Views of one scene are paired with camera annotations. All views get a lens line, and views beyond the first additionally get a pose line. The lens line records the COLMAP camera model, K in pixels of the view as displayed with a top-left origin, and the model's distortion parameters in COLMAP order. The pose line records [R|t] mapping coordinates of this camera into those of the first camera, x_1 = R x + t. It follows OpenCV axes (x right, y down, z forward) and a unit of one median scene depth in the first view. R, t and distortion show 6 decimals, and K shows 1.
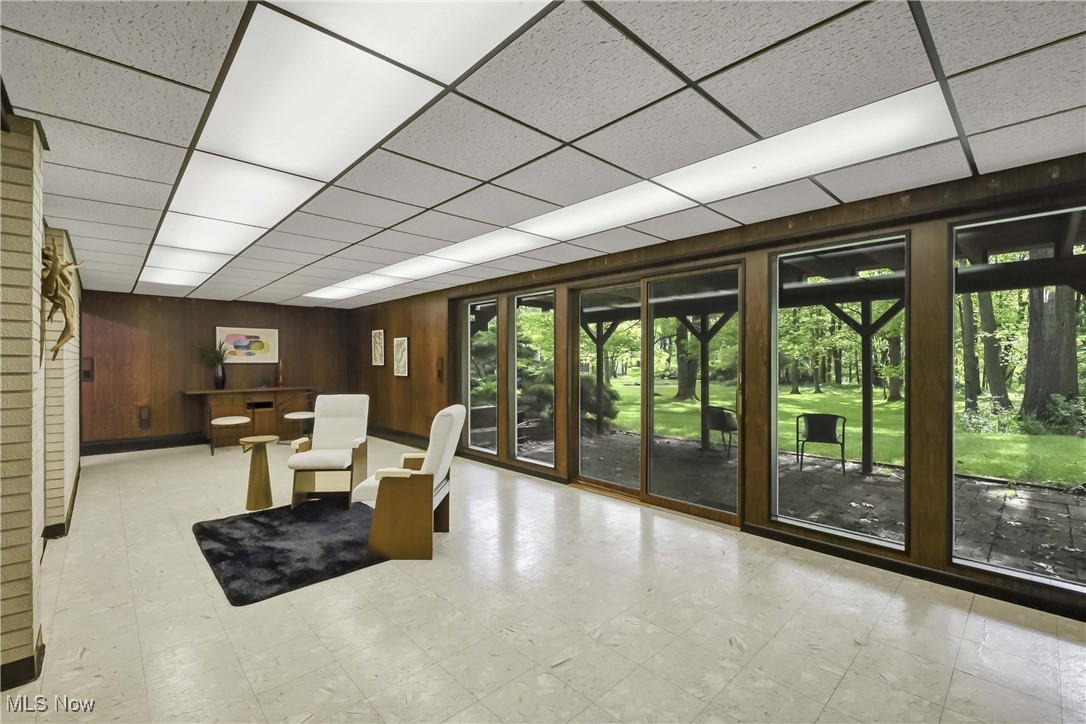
lens RADIAL K [[474.8, 0, 548.8], [0, 474.8, 361.6], [0, 0, 1]] dist [-0.001624, -0.000197]
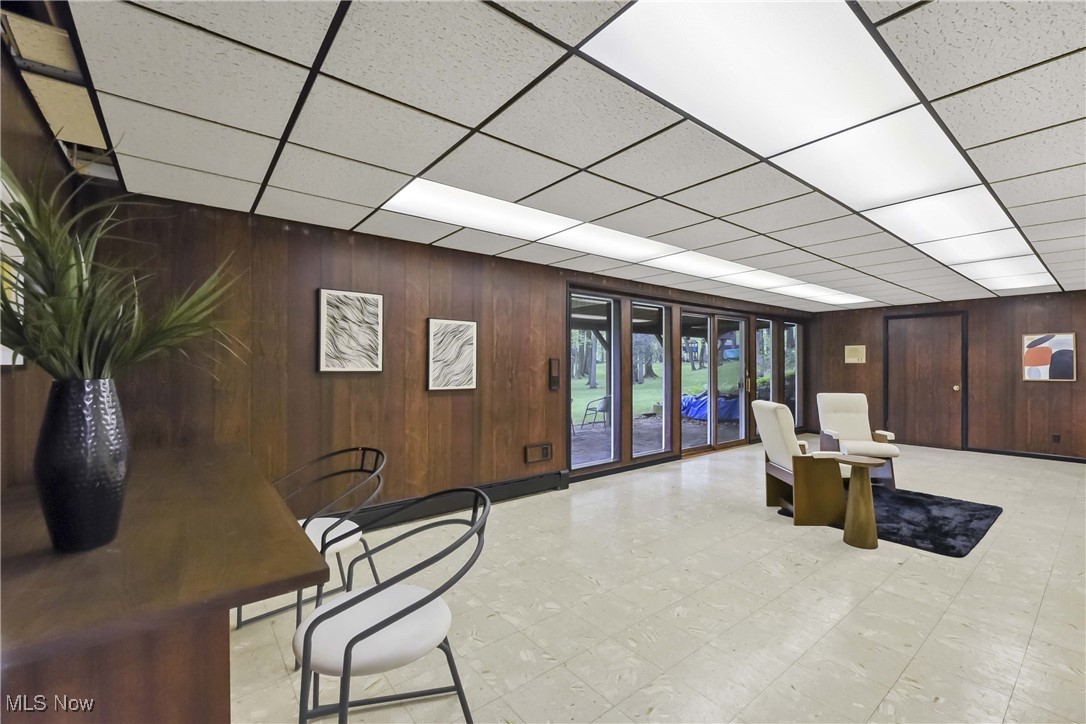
lens RADIAL K [[450.4, 0, 521.1], [0, 450.4, 364.5], [0, 0, 1]] dist [-0.001013, -0.000302]
pose [[0.095083, 0.002915, 0.995465, -0.873952], [-0.000555, 0.999996, -0.002875, 0.002846], [-0.995469, -0.000279, 0.095084, 0.916115]]
